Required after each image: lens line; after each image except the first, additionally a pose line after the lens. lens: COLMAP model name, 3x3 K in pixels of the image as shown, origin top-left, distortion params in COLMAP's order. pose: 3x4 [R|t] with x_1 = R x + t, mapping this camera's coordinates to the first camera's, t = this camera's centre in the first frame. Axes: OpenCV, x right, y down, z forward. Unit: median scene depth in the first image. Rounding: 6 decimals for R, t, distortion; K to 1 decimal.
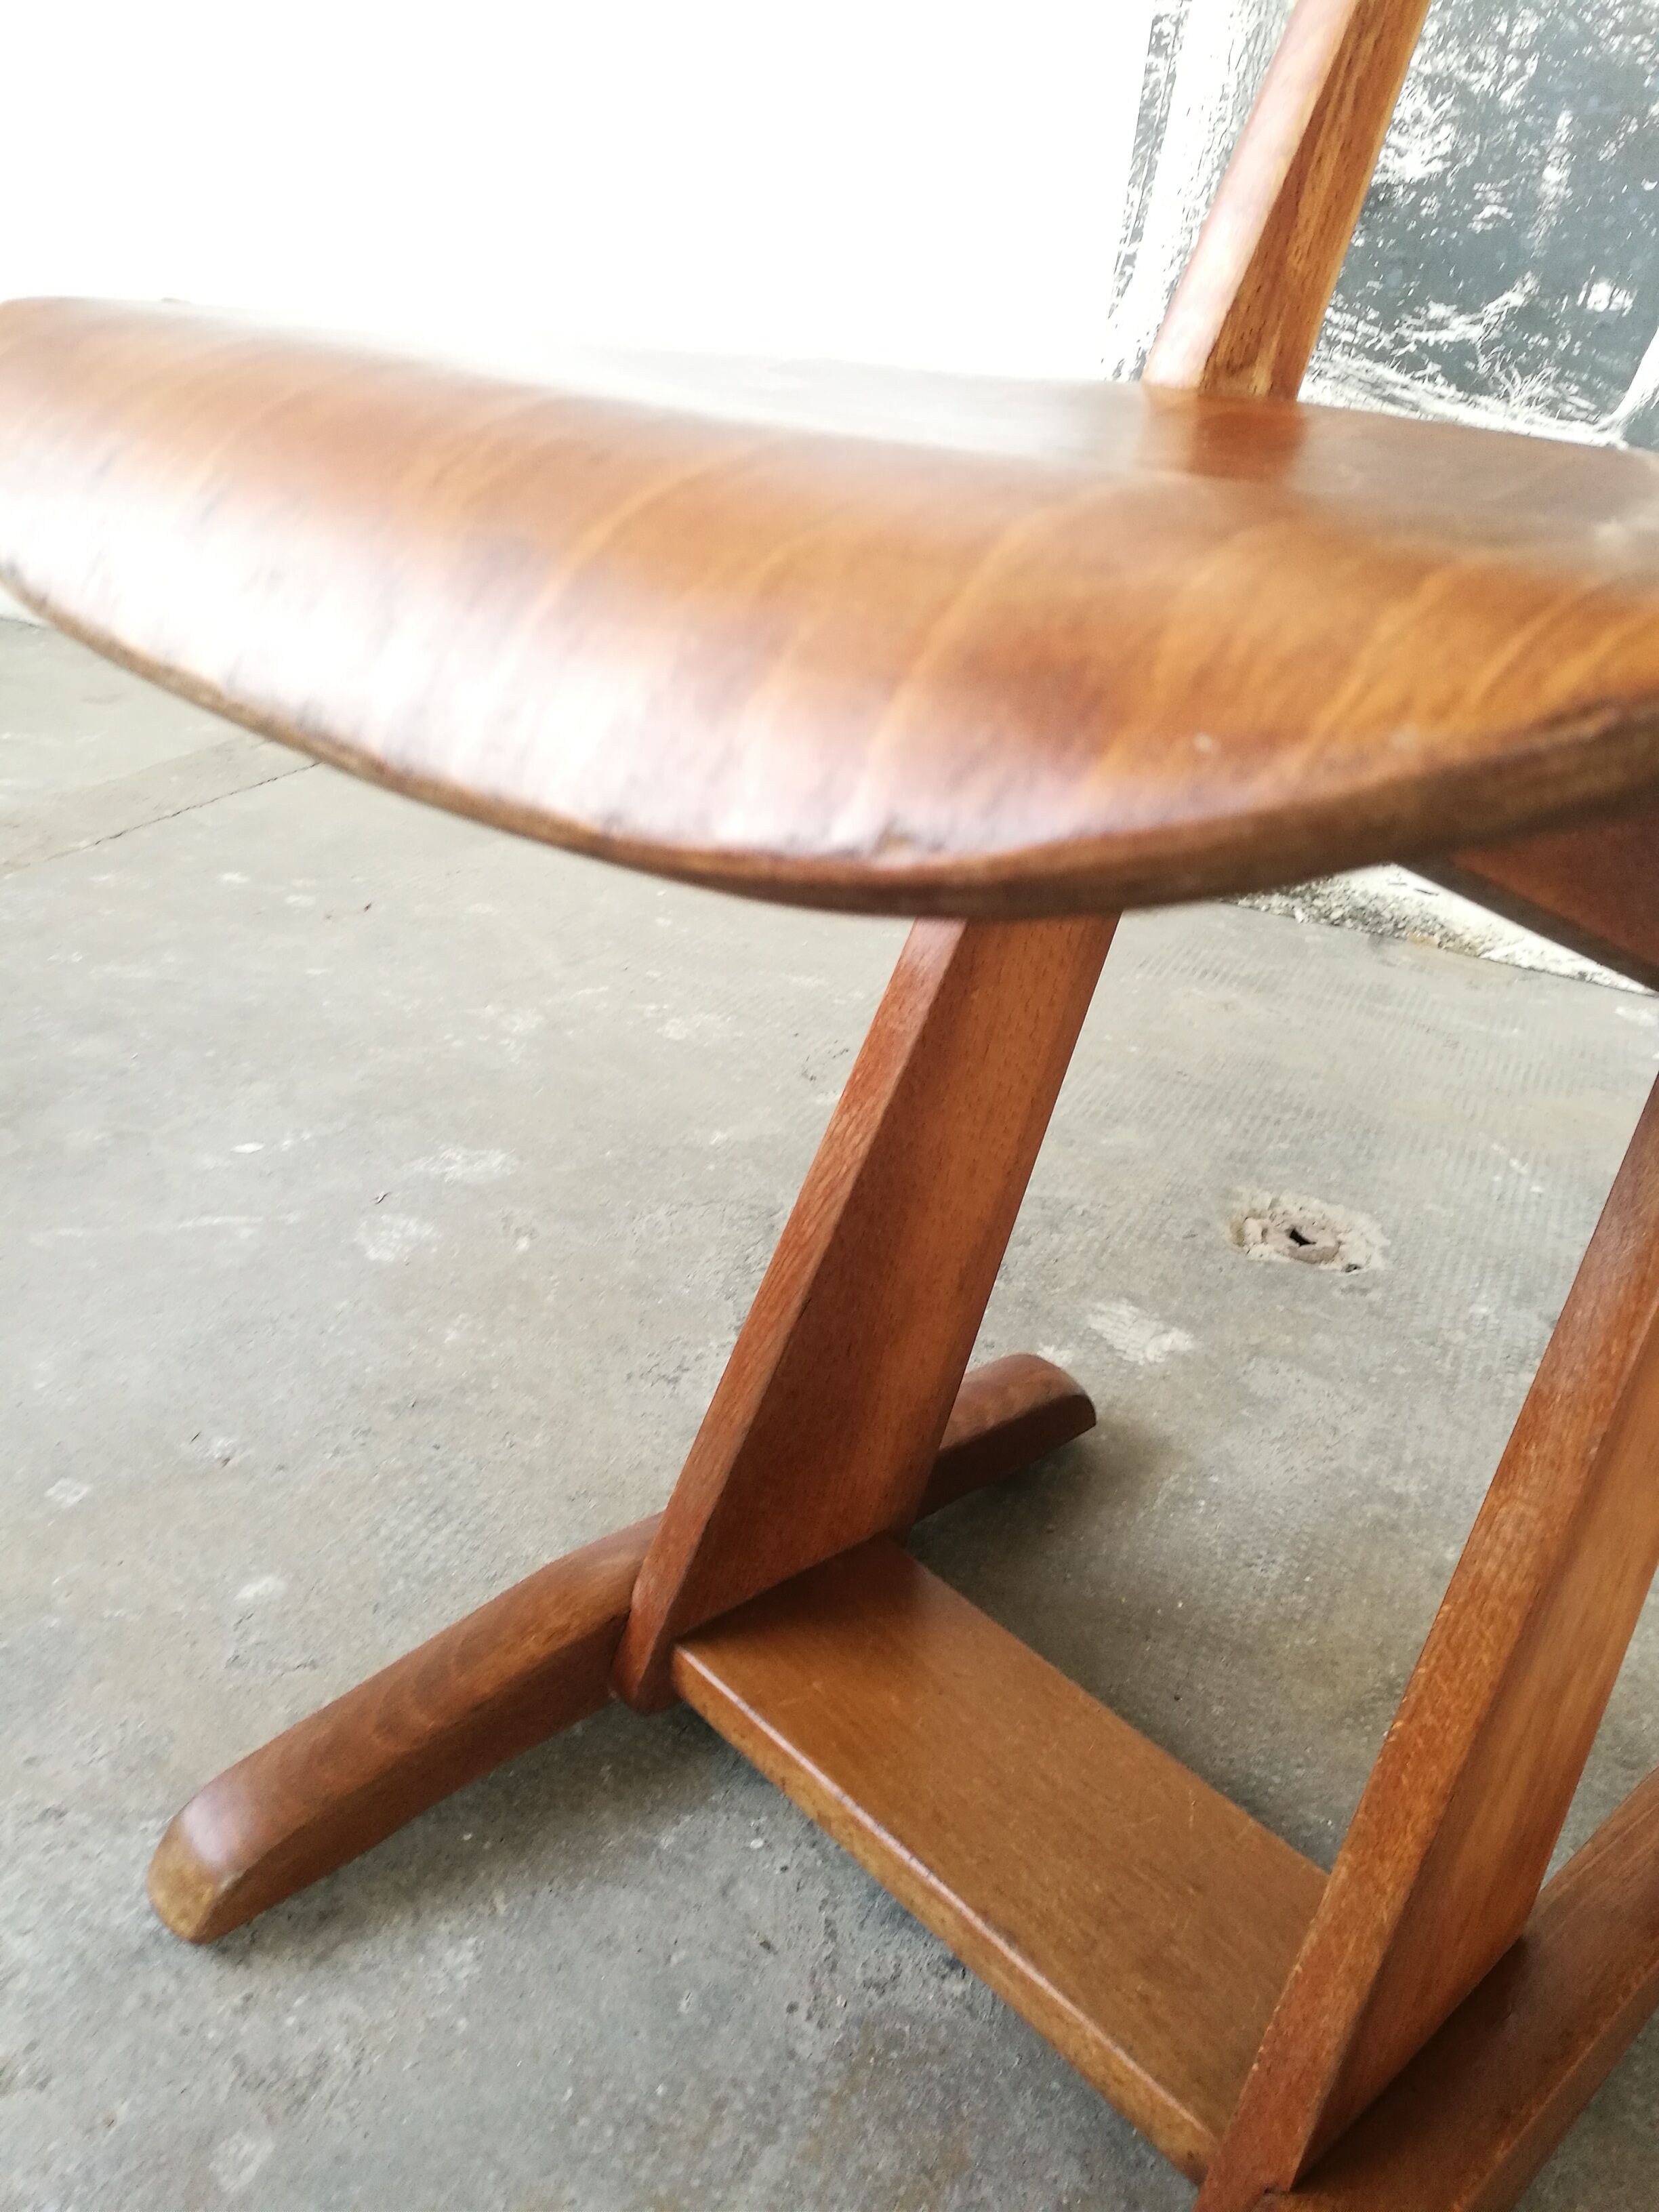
lens RADIAL K [[1743.4, 0, 833.9], [0, 1743.4, 1110.5], [0, 0, 1]] dist [-0.037549, 0.048471]
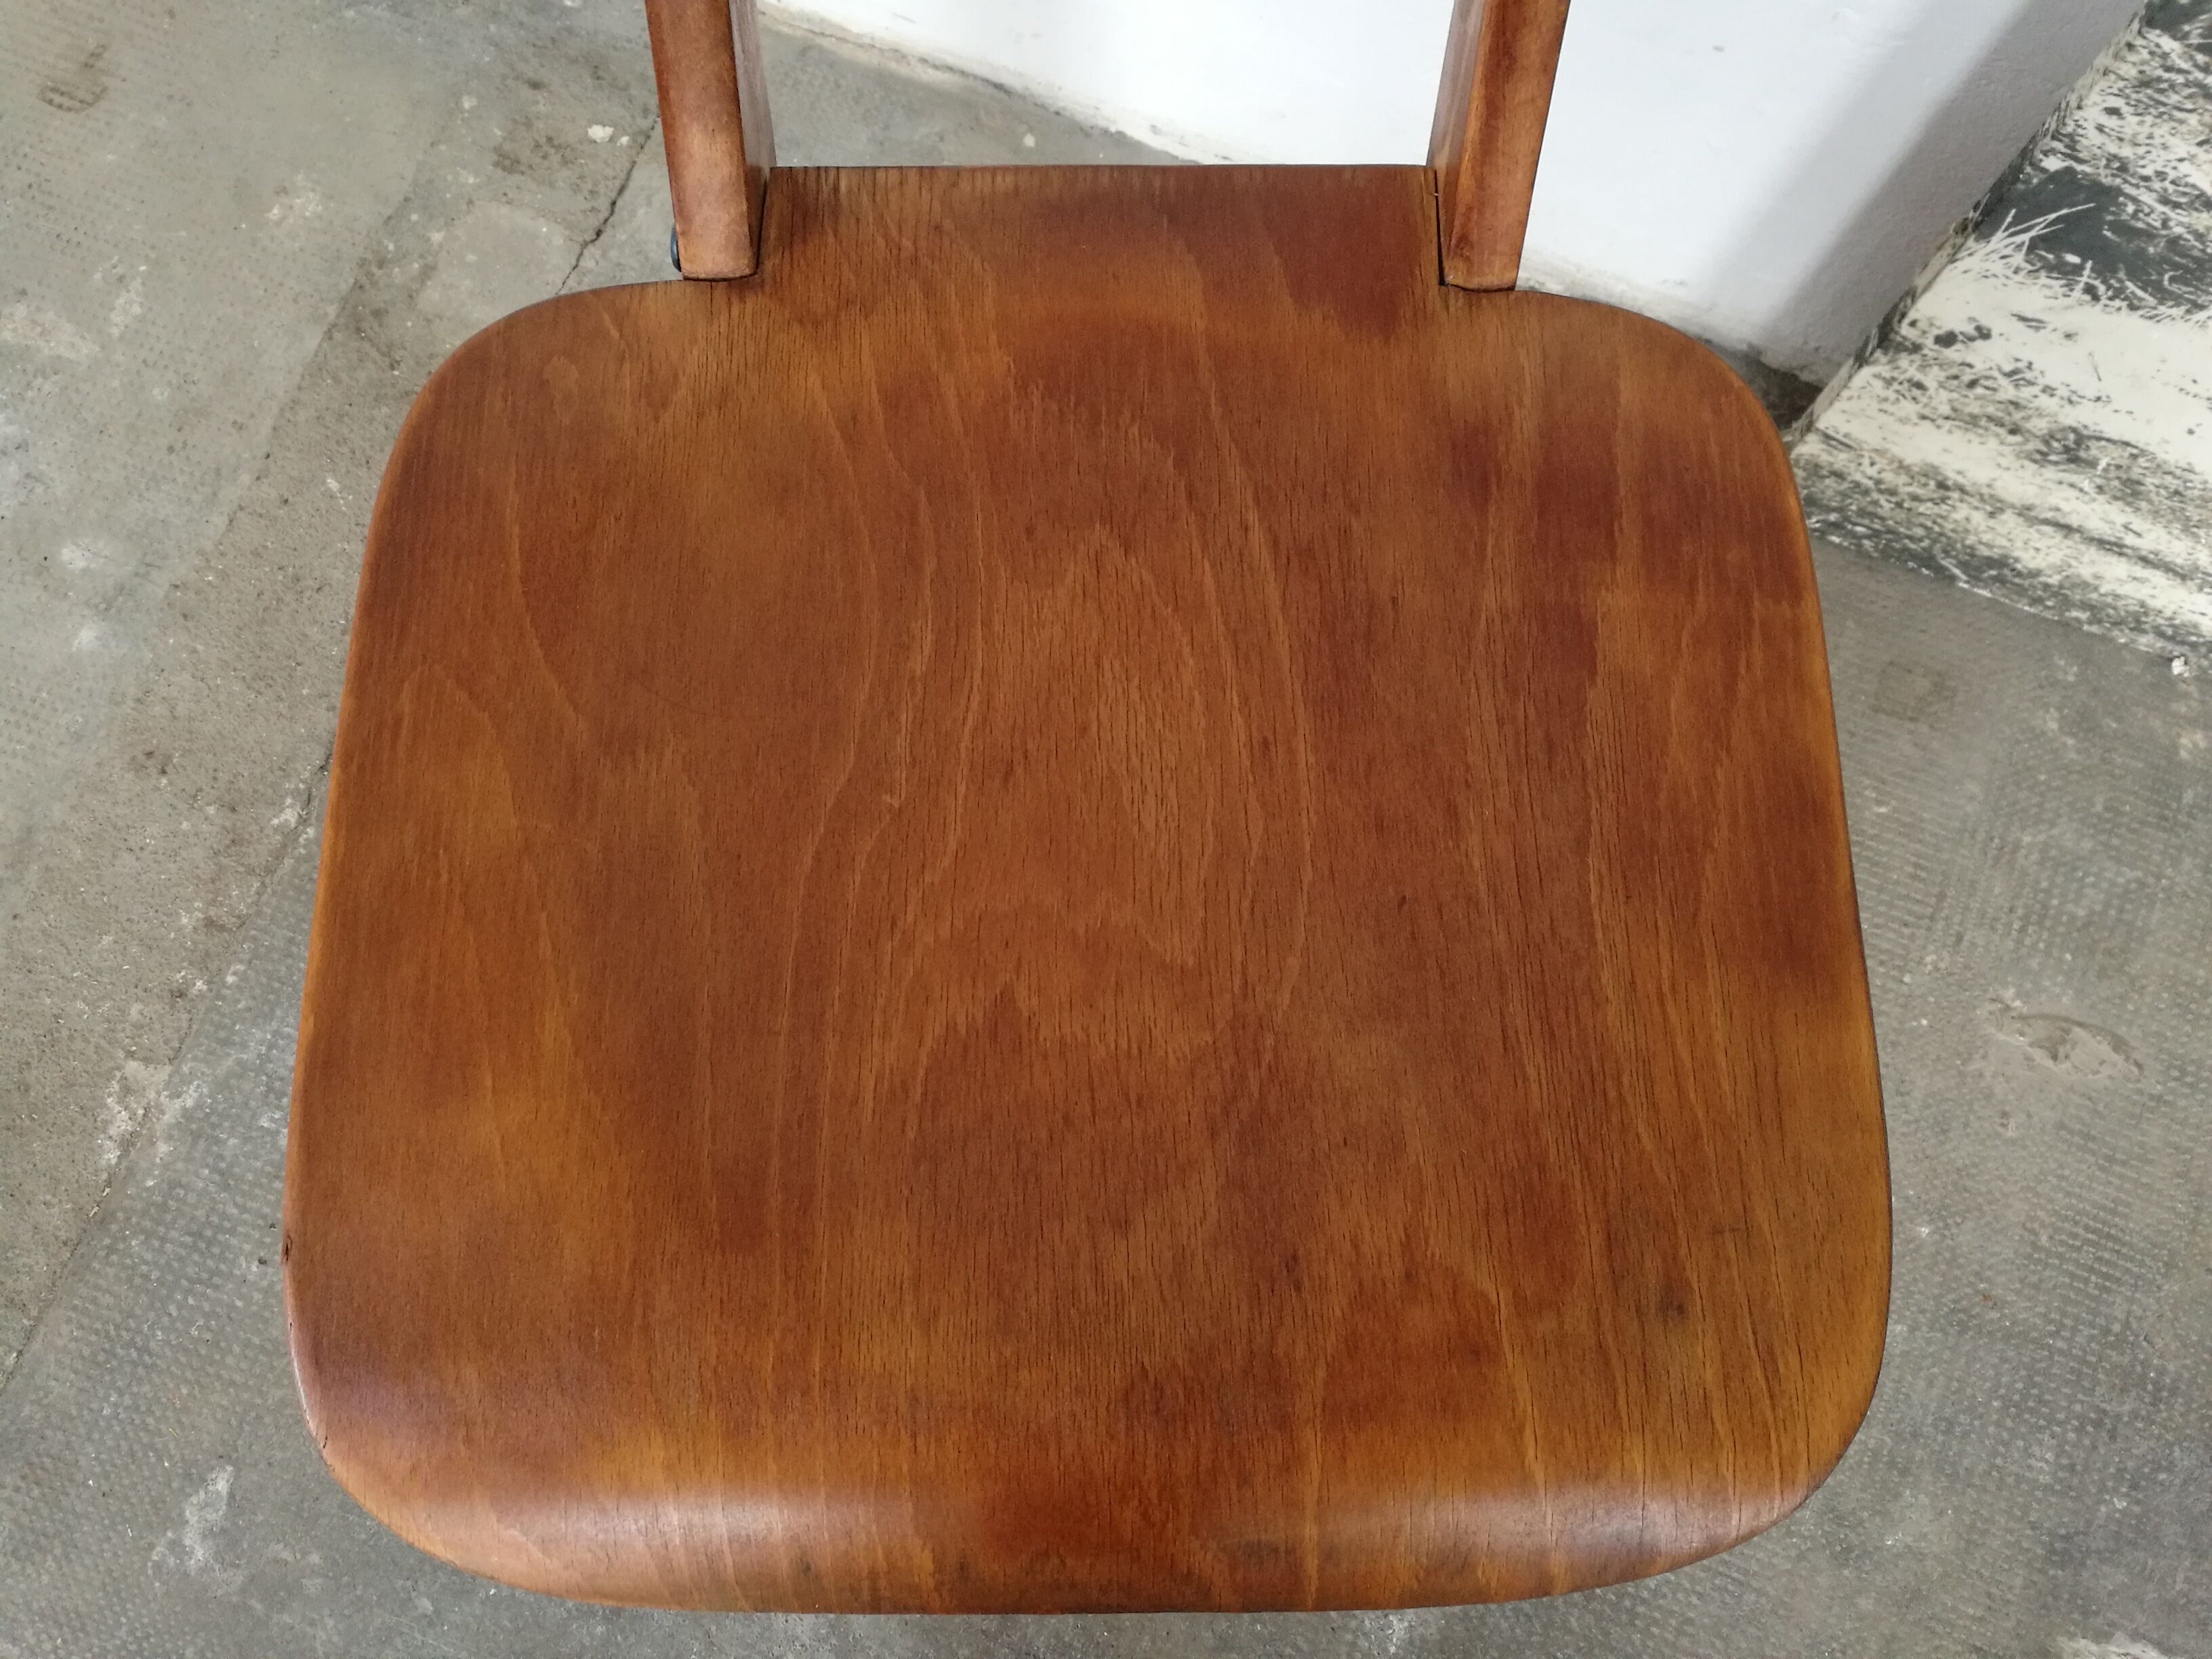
lens RADIAL K [[1743.4, 0, 1118.2], [0, 1743.4, 832.4], [0, 0, 1]] dist [-0.037549, 0.048471]
pose [[0.996873, -0.065087, -0.044800, -0.119556], [0.076268, 0.644412, 0.760866, -0.723771], [-0.020653, -0.761904, 0.647361, 0.674202]]
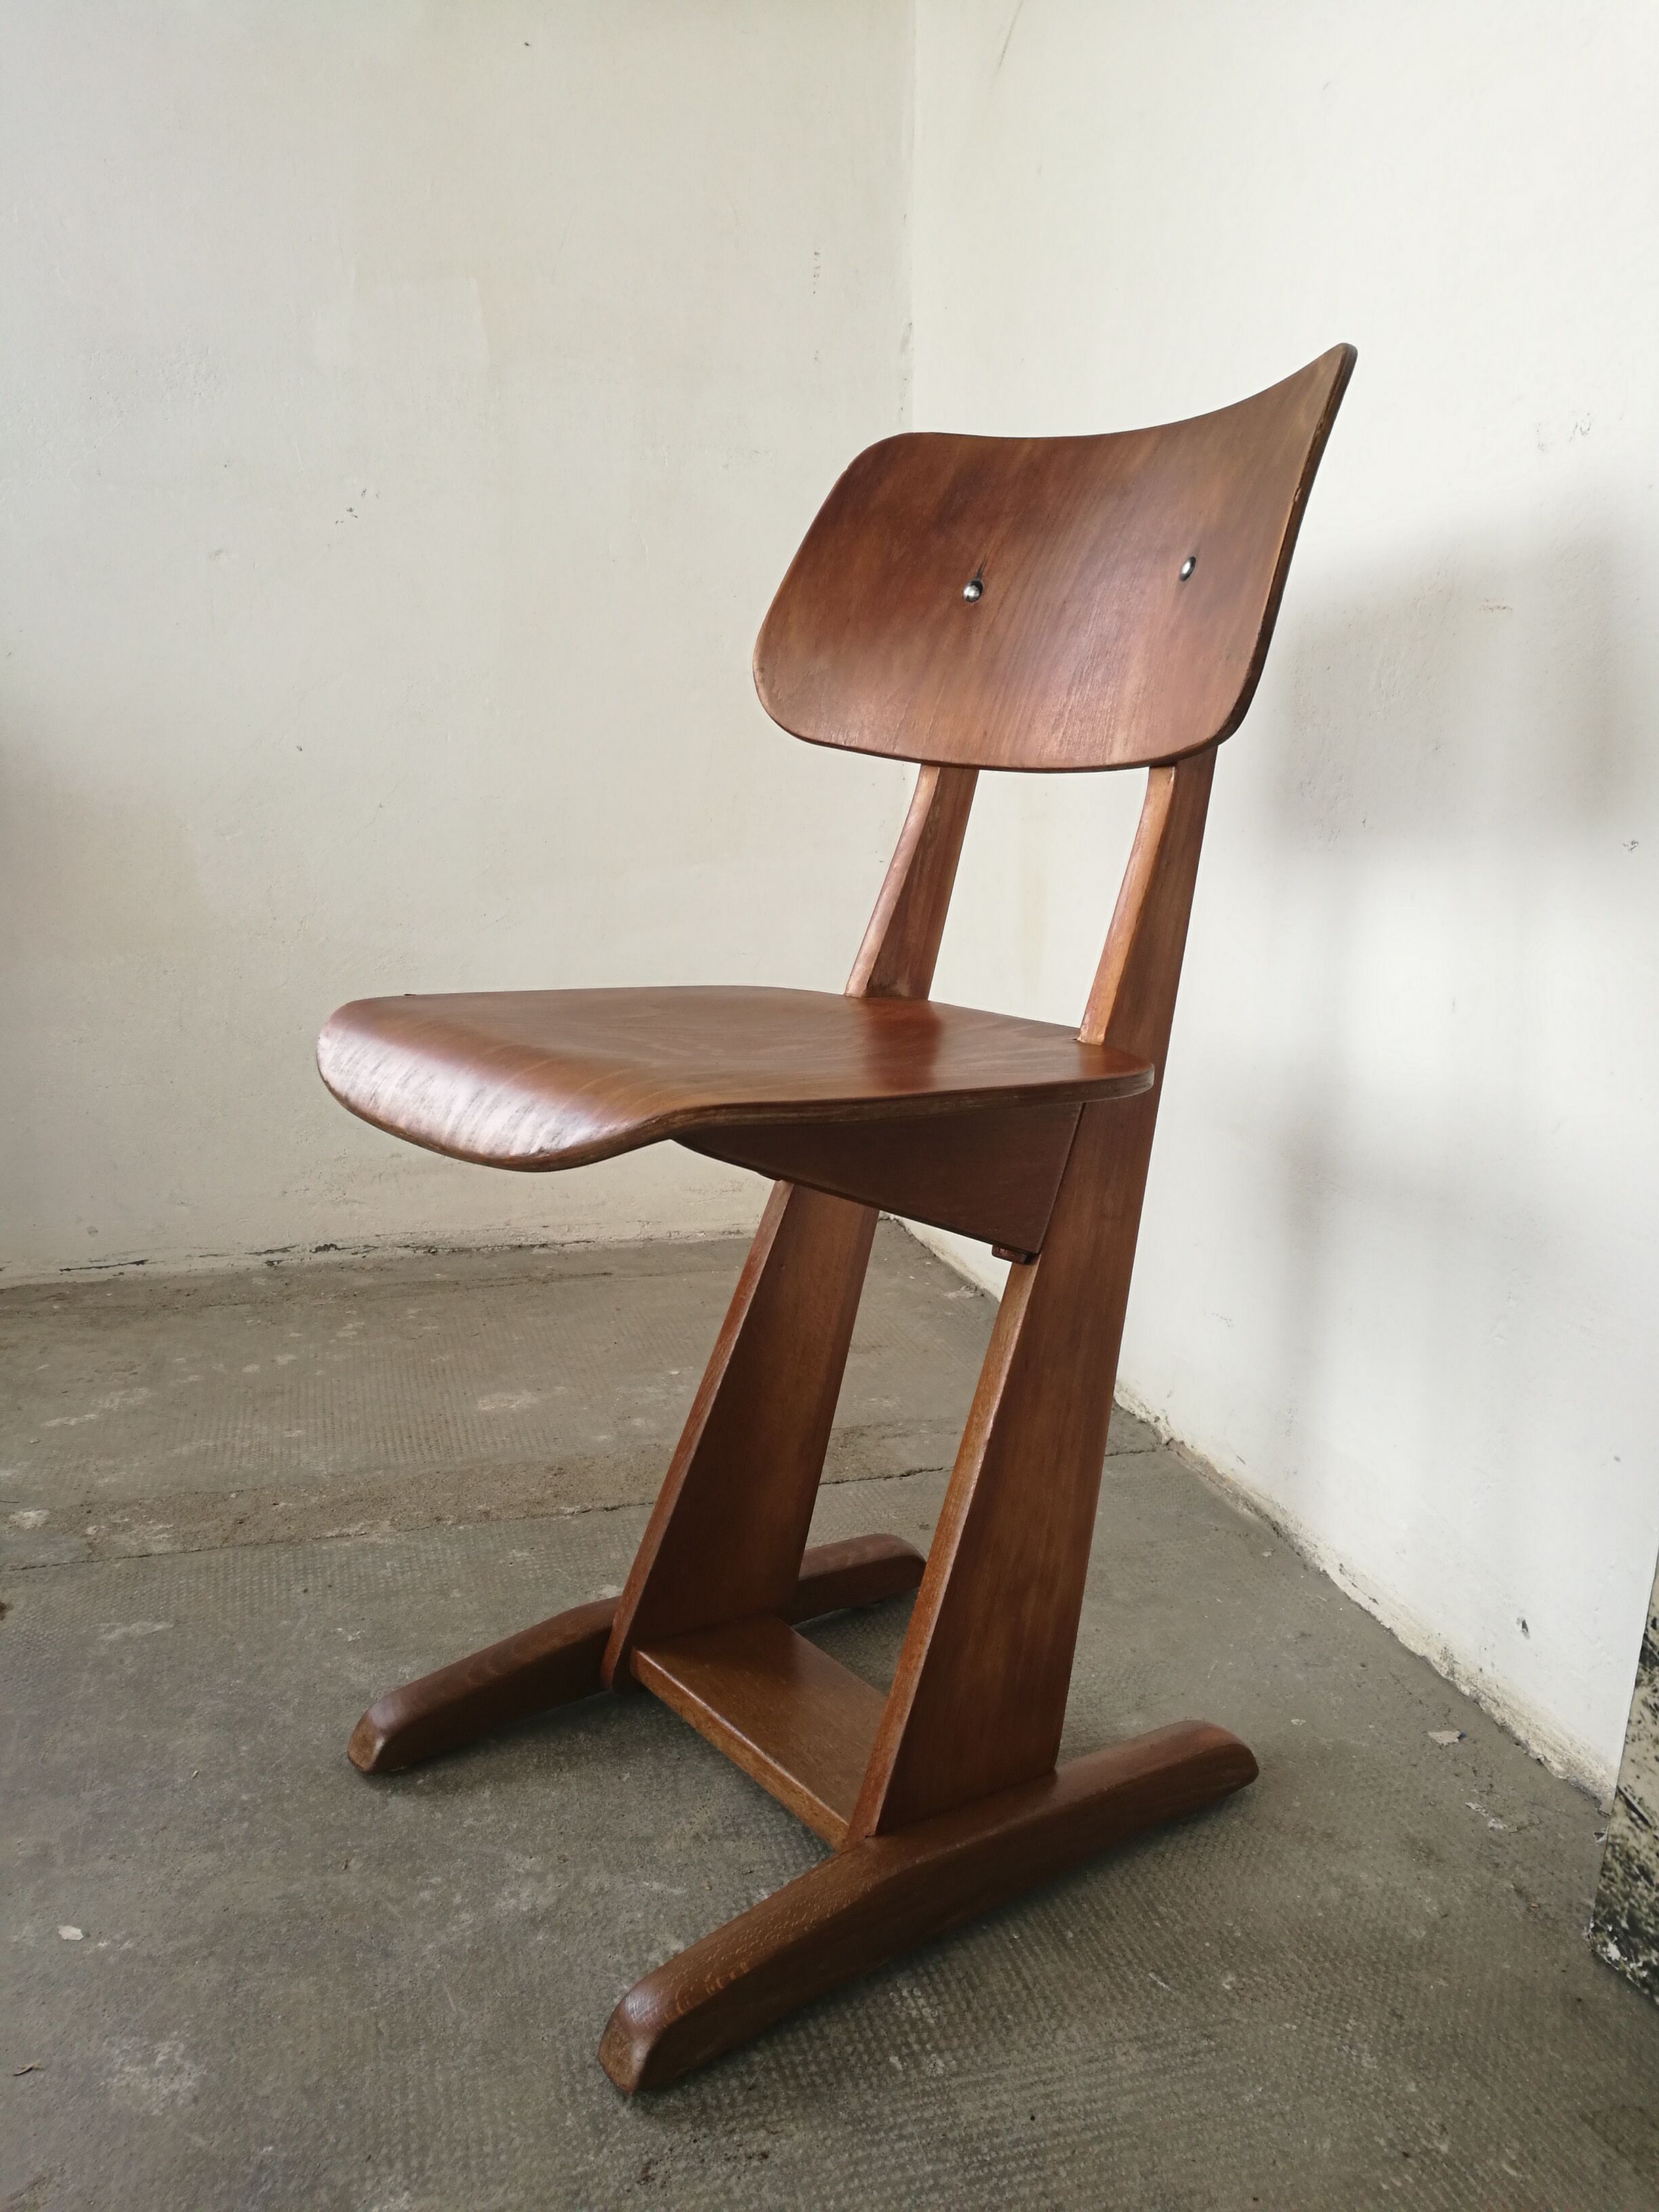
lens RADIAL K [[1743.4, 0, 826.3], [0, 1743.4, 1097.2], [0, 0, 1]] dist [-0.037549, 0.048471]
pose [[0.642597, 0.083525, -0.761638, 0.477914], [-0.313370, 0.935751, -0.161772, -0.306940], [0.699192, 0.342629, 0.627484, 0.457837]]
